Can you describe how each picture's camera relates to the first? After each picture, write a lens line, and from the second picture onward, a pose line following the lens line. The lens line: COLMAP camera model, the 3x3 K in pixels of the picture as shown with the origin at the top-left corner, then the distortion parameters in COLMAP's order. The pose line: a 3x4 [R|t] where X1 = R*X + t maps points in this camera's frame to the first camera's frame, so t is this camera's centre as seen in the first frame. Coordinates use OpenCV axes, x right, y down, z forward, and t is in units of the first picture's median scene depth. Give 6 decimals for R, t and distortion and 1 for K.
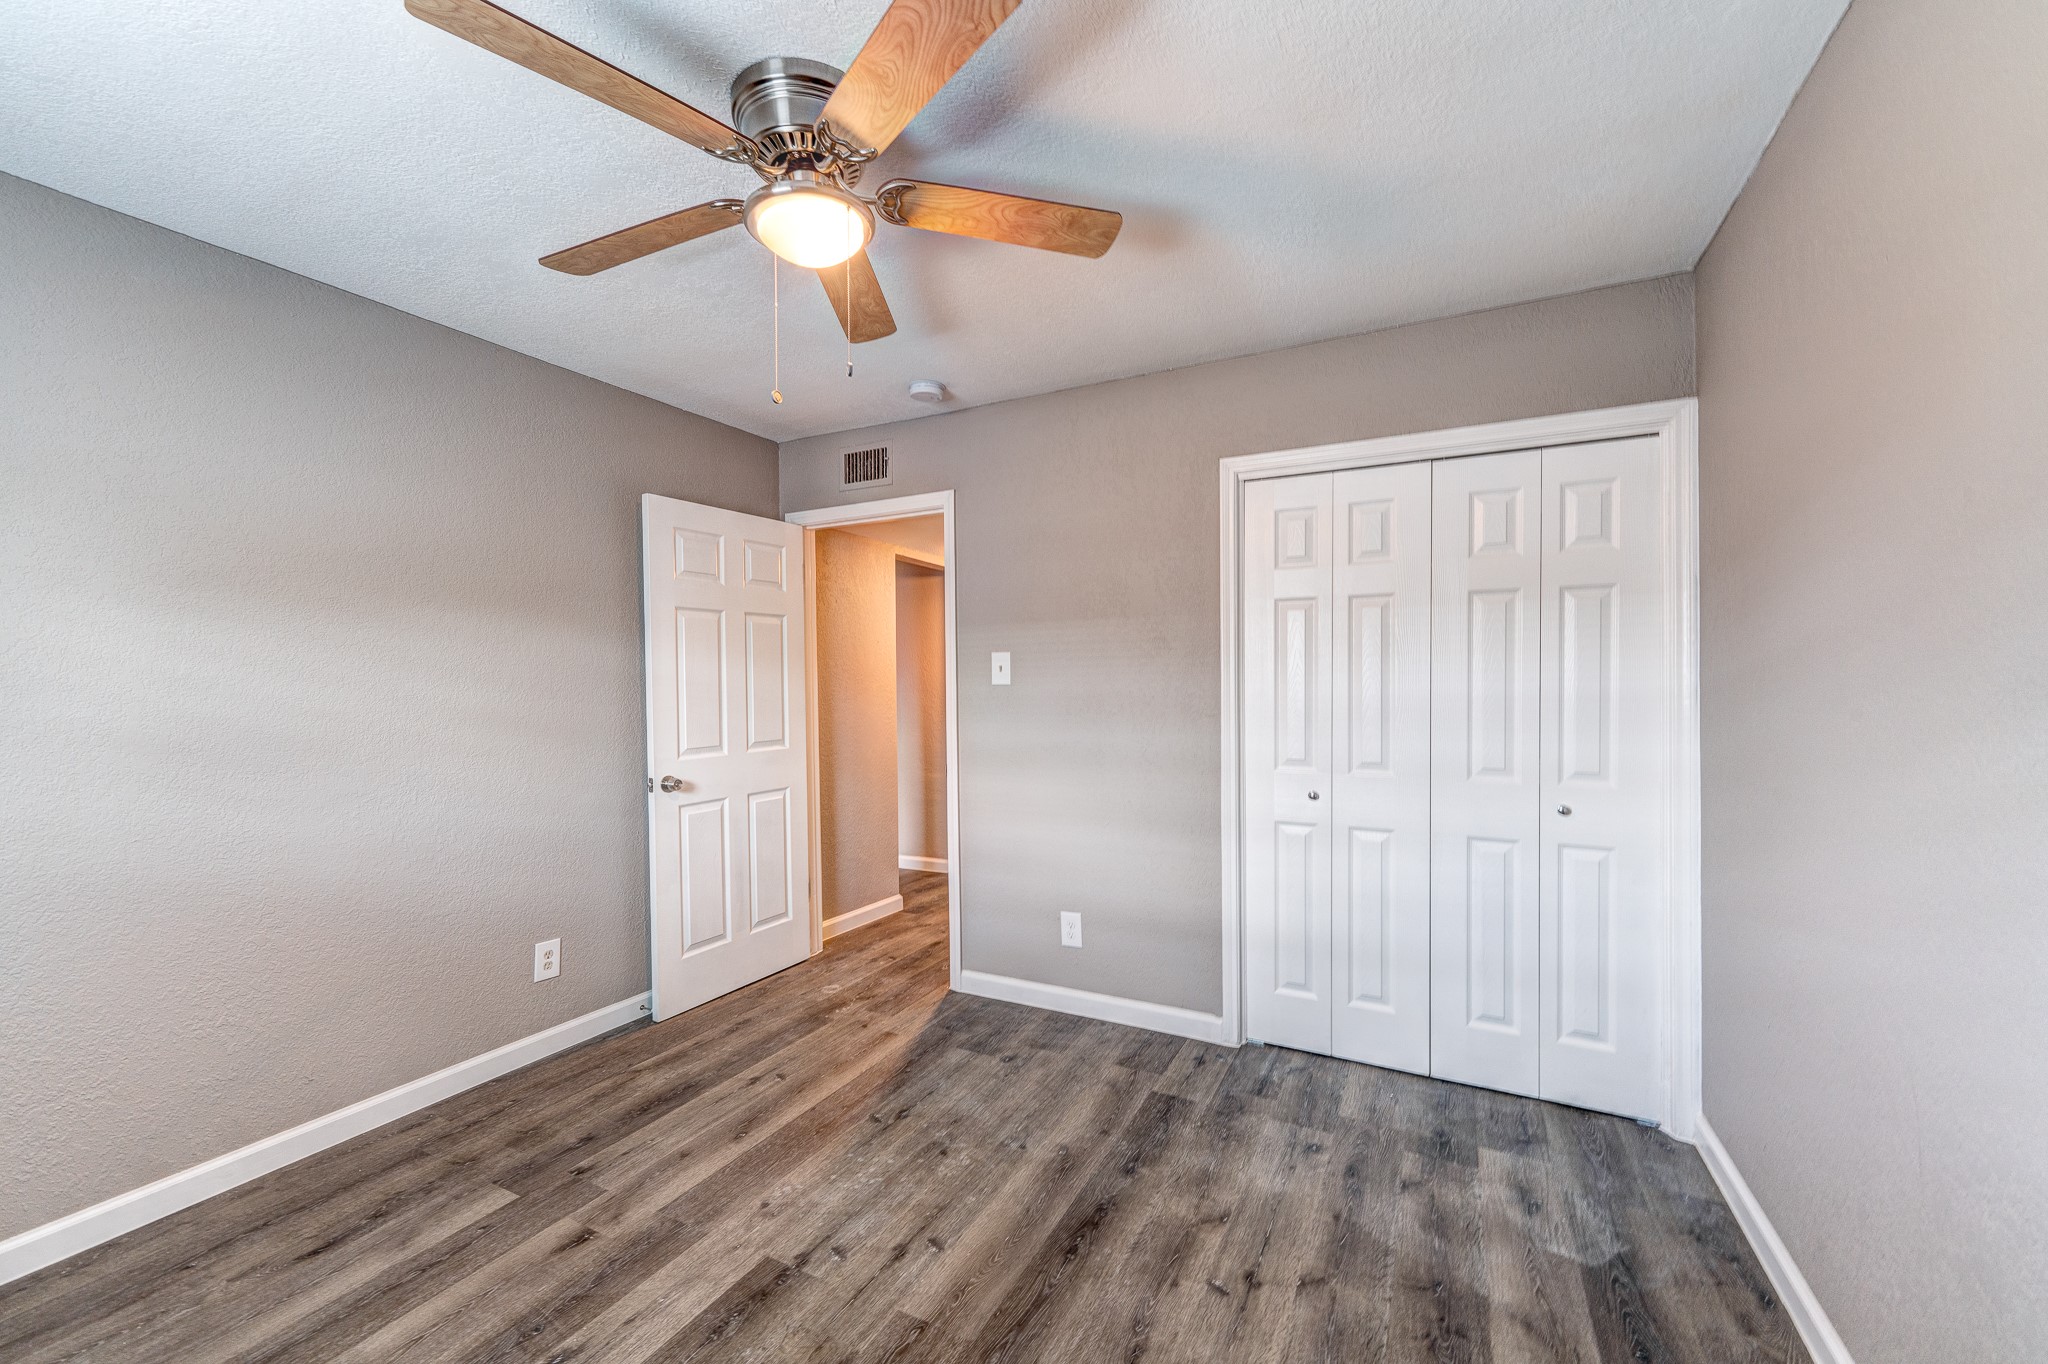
lens RADIAL K [[813.2, 0, 1020.3], [0, 813.2, 684.9], [0, 0, 1]] dist [0.005642, 0.000099]
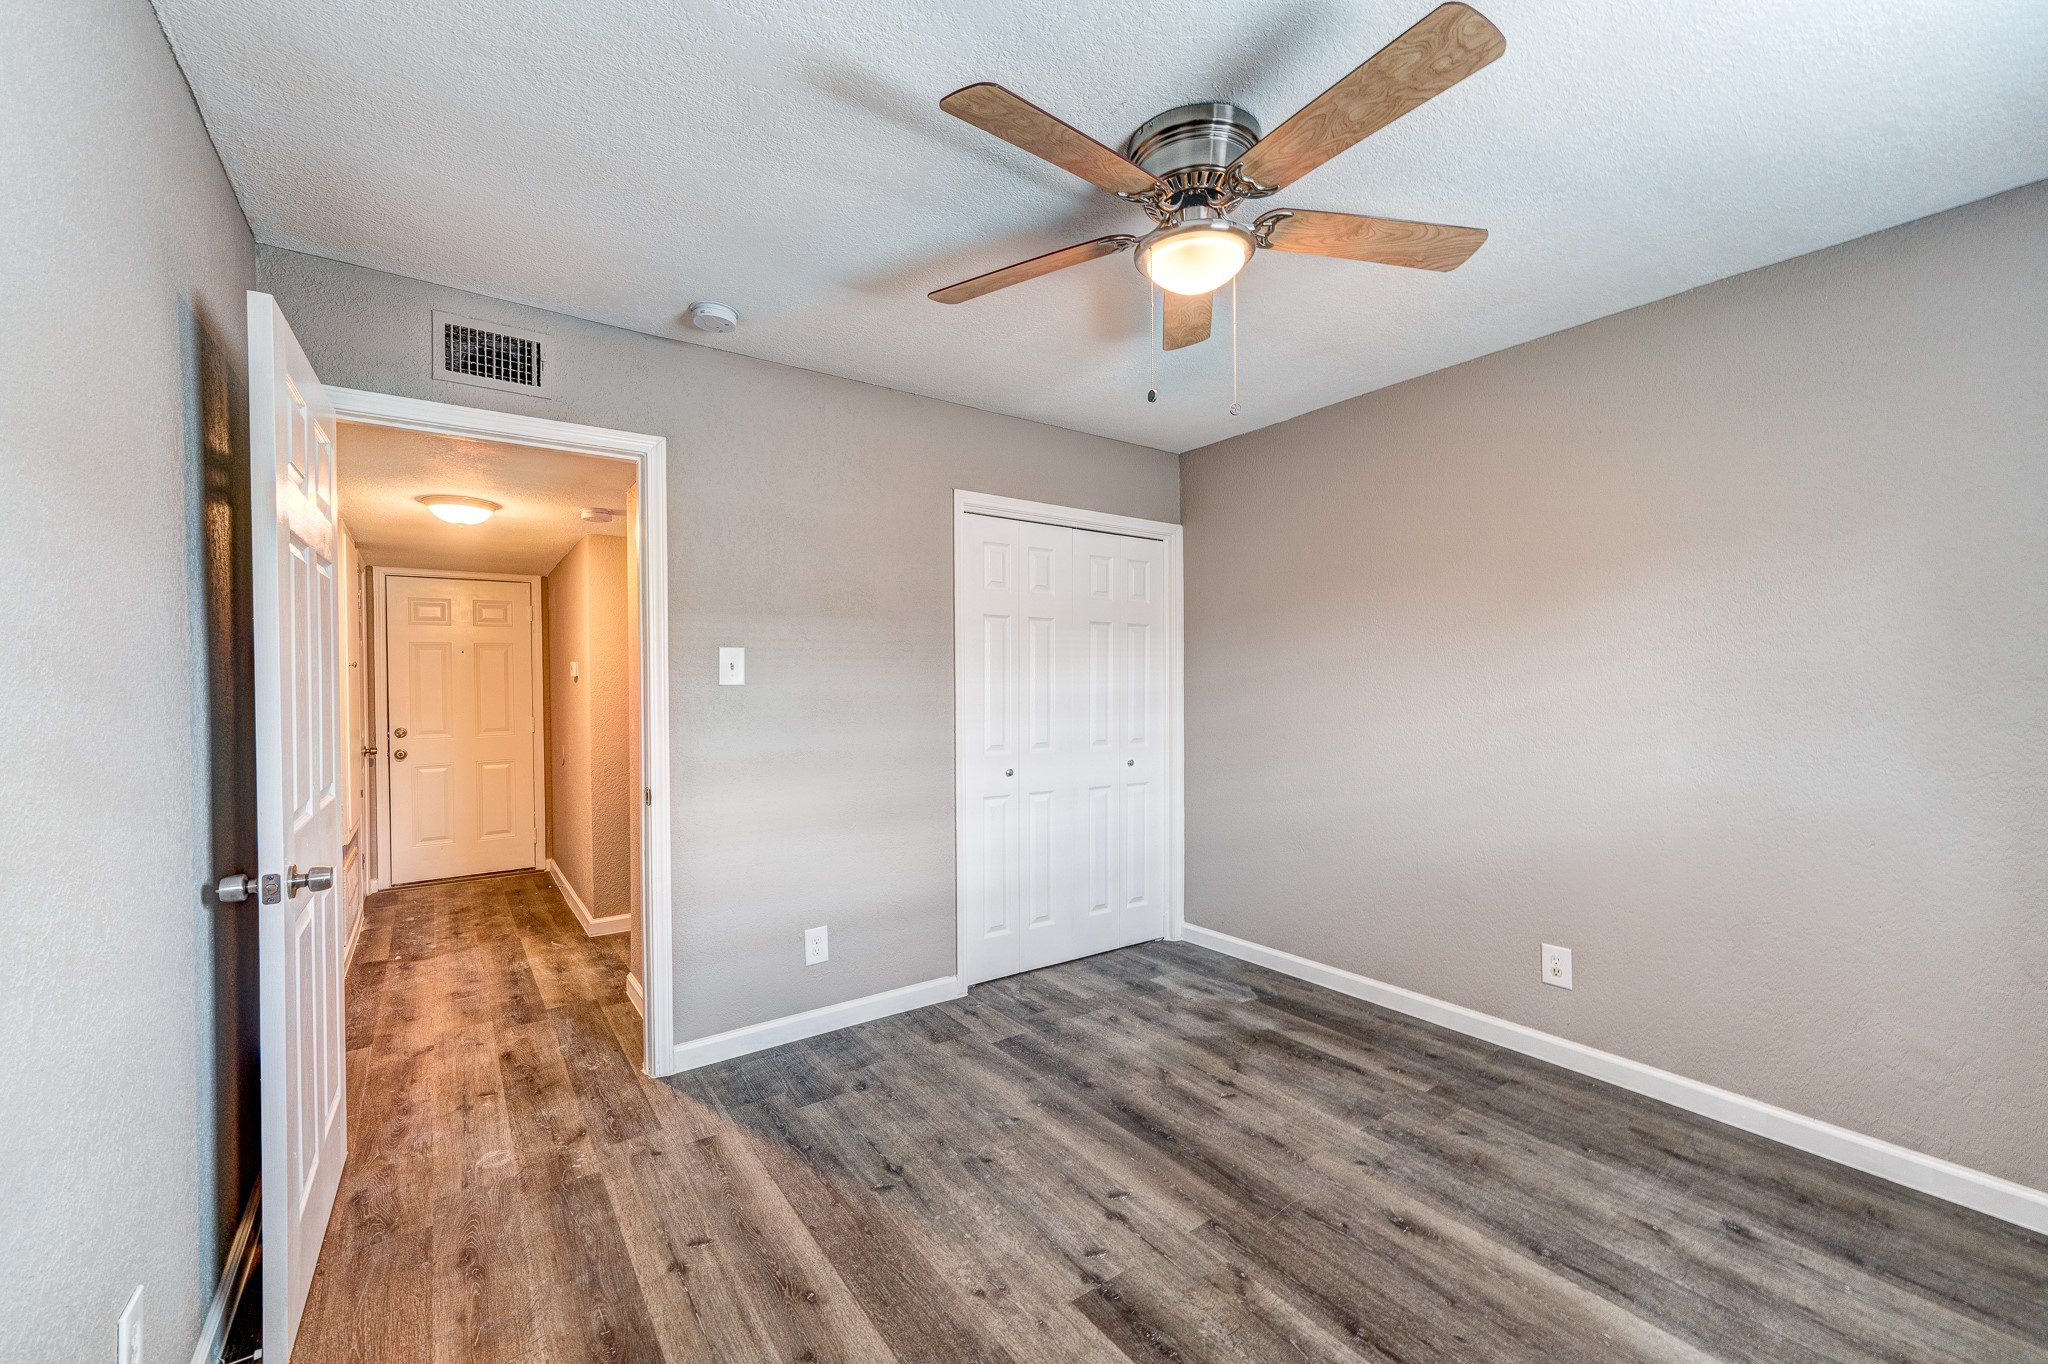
lens RADIAL K [[813.2, 0, 1014.5], [0, 813.2, 686.2], [0, 0, 1]] dist [0.005642, 0.000099]
pose [[0.455394, -0.001435, 0.890289, -0.920691], [0.004548, 0.999989, -0.000715, 0.003336], [-0.890278, 0.004375, 0.455396, 0.503228]]
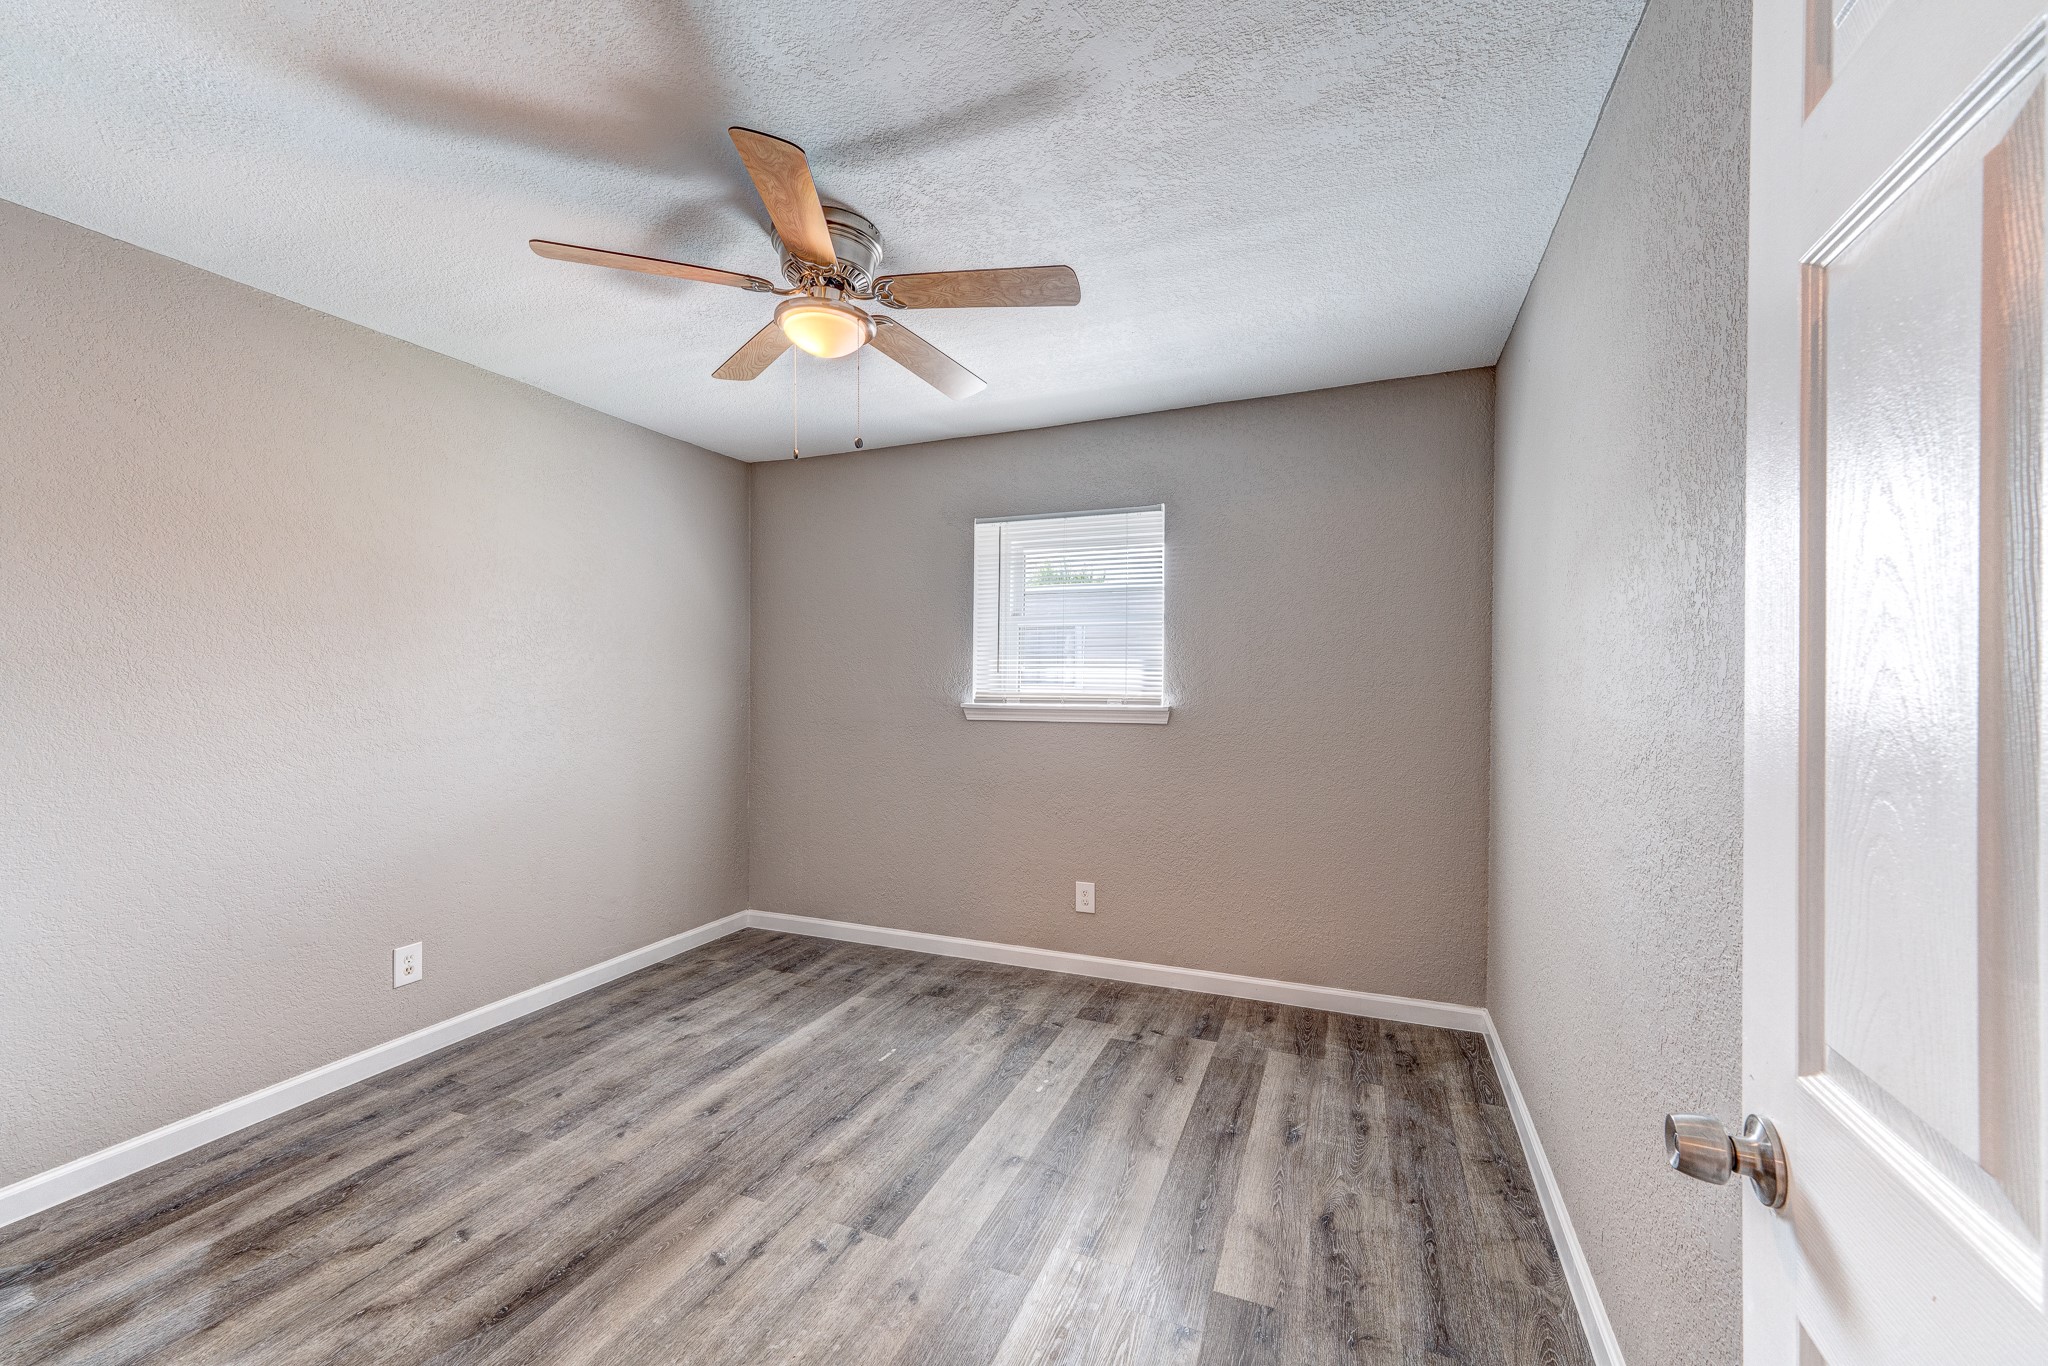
lens RADIAL K [[813.2, 0, 1021.6], [0, 813.2, 681.5], [0, 0, 1]] dist [0.005642, 0.000099]
pose [[-0.995951, 0.006997, -0.089627, -0.308219], [0.006757, 0.999973, 0.002986, -0.001944], [0.089646, 0.002368, -0.995971, 1.614793]]
